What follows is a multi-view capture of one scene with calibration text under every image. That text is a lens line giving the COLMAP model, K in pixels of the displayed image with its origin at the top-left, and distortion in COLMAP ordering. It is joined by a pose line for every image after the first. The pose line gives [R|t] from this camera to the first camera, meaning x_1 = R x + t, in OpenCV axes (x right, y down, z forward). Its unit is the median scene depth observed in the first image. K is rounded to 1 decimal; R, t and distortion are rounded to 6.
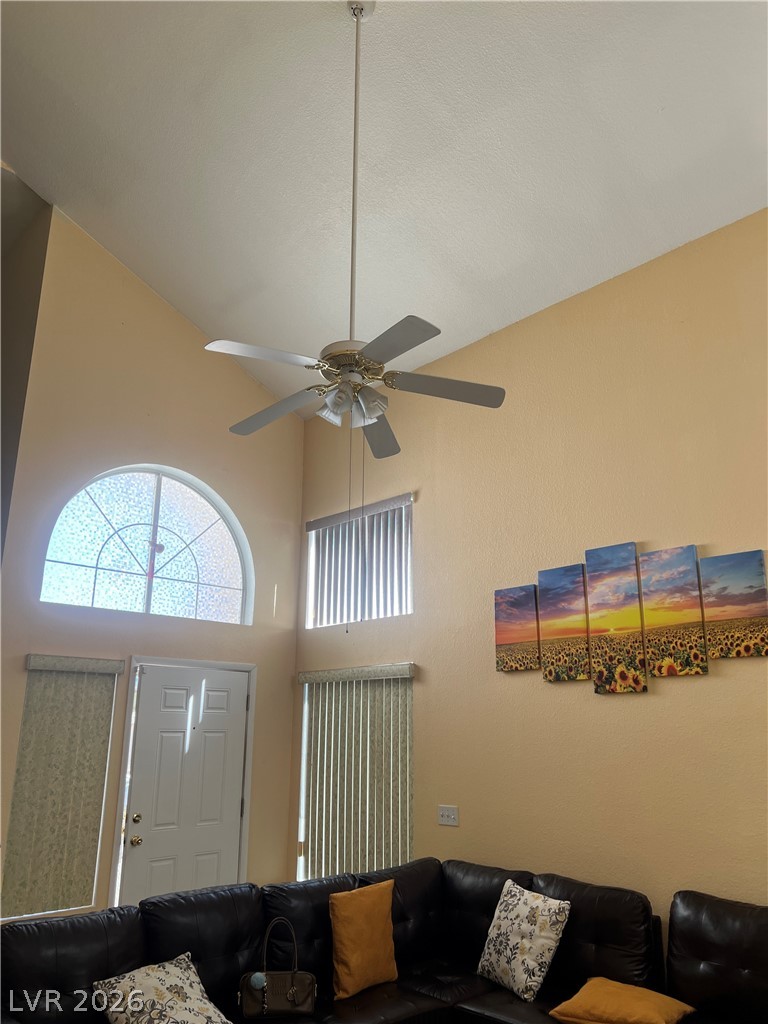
lens RADIAL K [[767.9, 0, 377.1], [0, 767.9, 518.2], [0, 0, 1]] dist [0.070526, -0.087214]
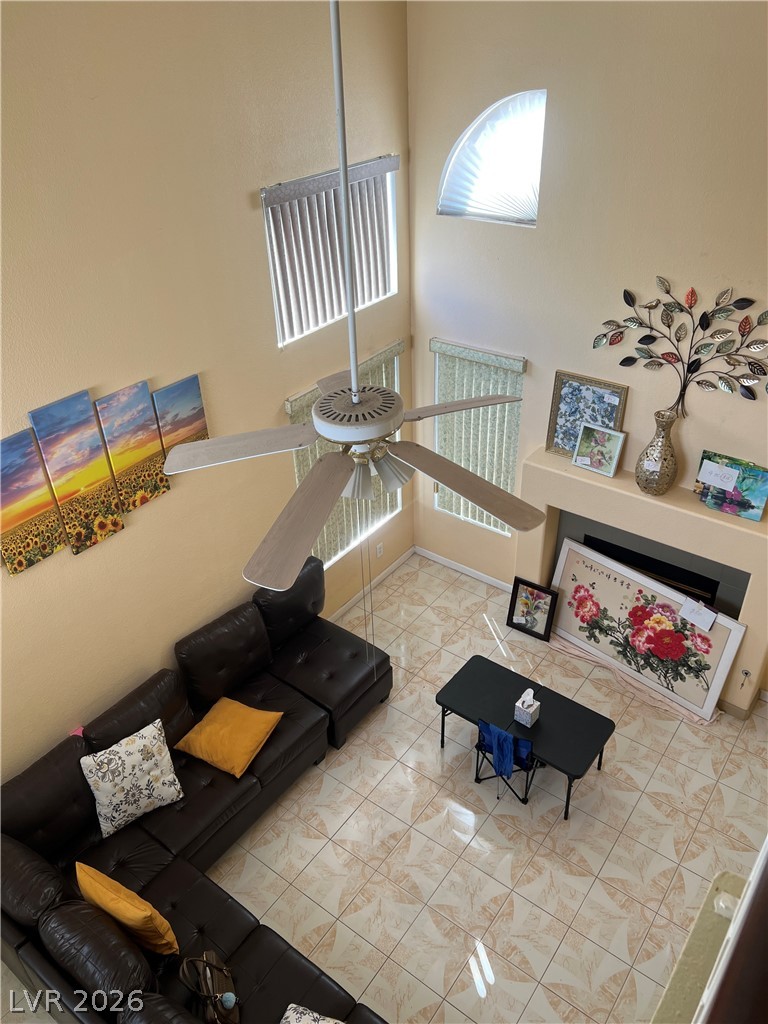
lens RADIAL K [[767.9, 0, 390.4], [0, 767.9, 514.0], [0, 0, 1]] dist [0.070526, -0.087214]
pose [[-0.171720, -0.548120, 0.818582, -0.548467], [-0.241407, 0.829003, 0.504457, -0.397752], [-0.955110, -0.110986, -0.274677, 0.940981]]
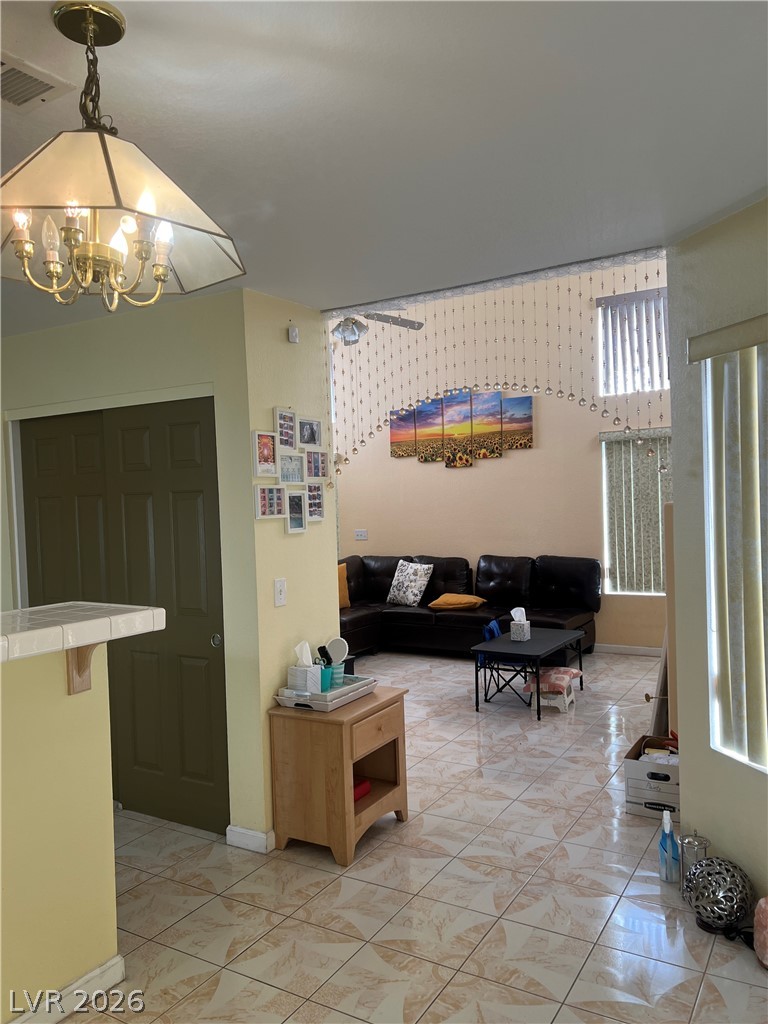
lens RADIAL K [[767.9, 0, 372.0], [0, 767.9, 517.2], [0, 0, 1]] dist [0.070526, -0.087214]
pose [[0.966054, -0.048670, 0.253713, -0.400993], [-0.027429, 0.957218, 0.288065, -0.208247], [-0.256879, -0.285245, 0.923390, -0.779138]]
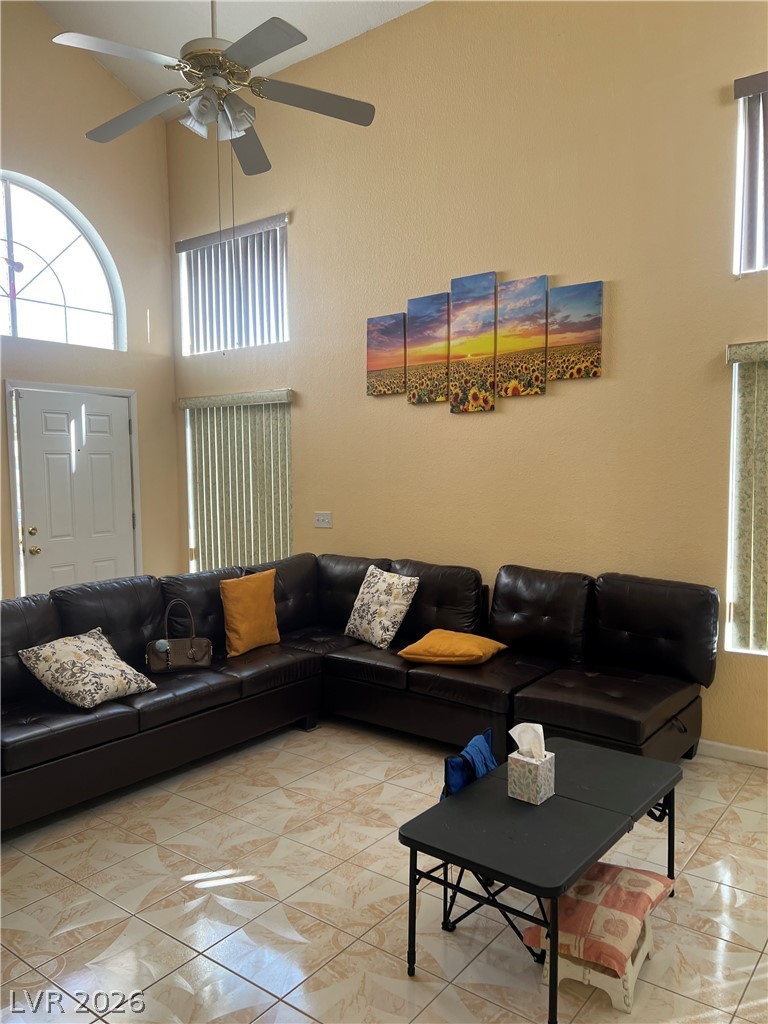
lens RADIAL K [[767.9, 0, 385.5], [0, 767.9, 521.8], [0, 0, 1]] dist [0.070526, -0.087214]
pose [[0.987188, -0.029920, 0.156734, 0.005938], [-0.025296, 0.940494, 0.338868, -0.002675], [-0.157546, -0.338491, 0.927687, -0.087154]]
